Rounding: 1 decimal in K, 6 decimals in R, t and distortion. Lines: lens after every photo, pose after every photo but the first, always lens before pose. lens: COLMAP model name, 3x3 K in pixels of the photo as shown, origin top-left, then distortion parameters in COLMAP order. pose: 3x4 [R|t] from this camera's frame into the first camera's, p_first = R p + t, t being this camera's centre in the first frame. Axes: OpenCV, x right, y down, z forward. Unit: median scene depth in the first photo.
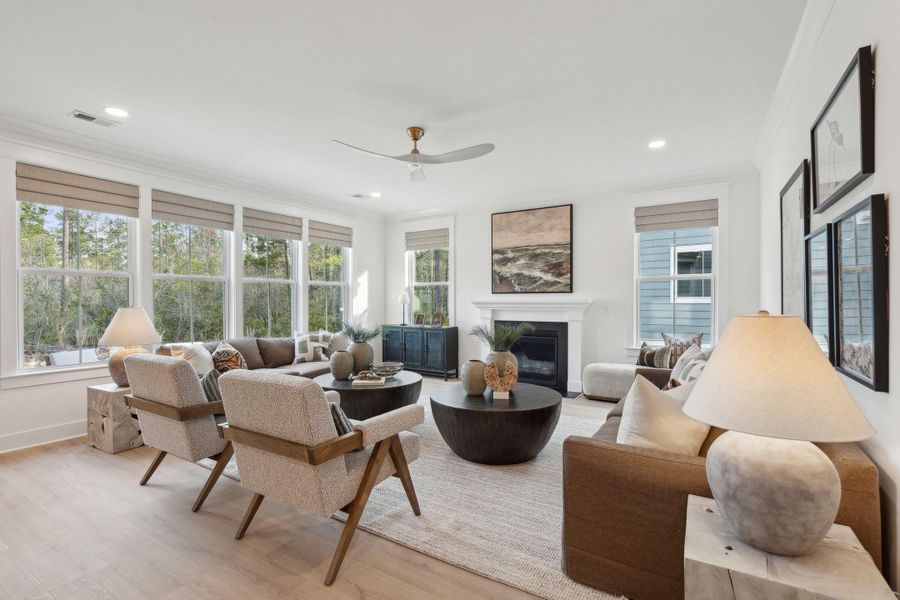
lens RADIAL K [[426.7, 0, 445.9], [0, 426.7, 303.1], [0, 0, 1]] dist [-0.016996, -0.001166]
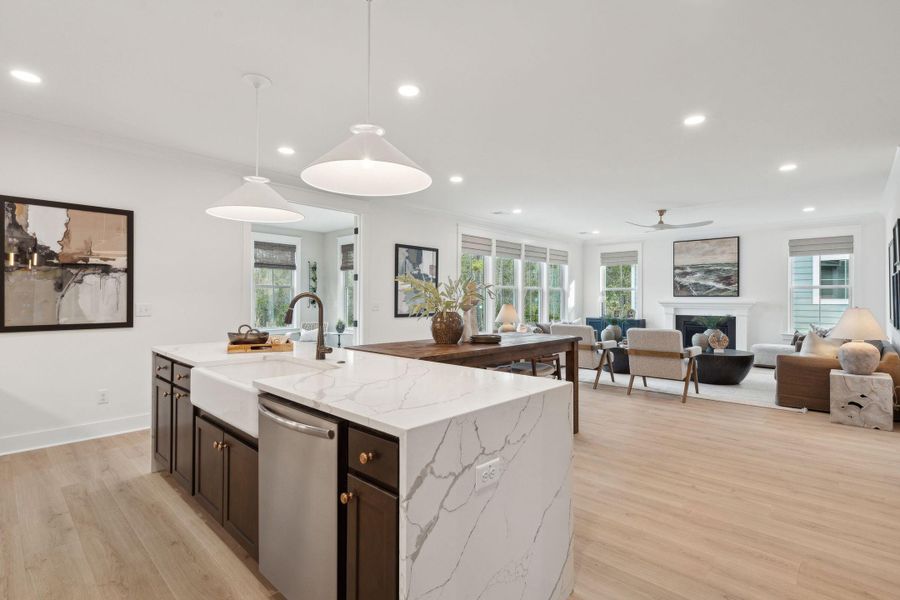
lens RADIAL K [[426.7, 0, 442.0], [0, 426.7, 296.5], [0, 0, 1]] dist [-0.016996, -0.001166]
pose [[0.974091, 0.002239, -0.226144, -0.353261], [-0.005462, 0.999892, -0.013626, 0.000931], [0.226089, 0.014508, 0.973999, -0.619808]]
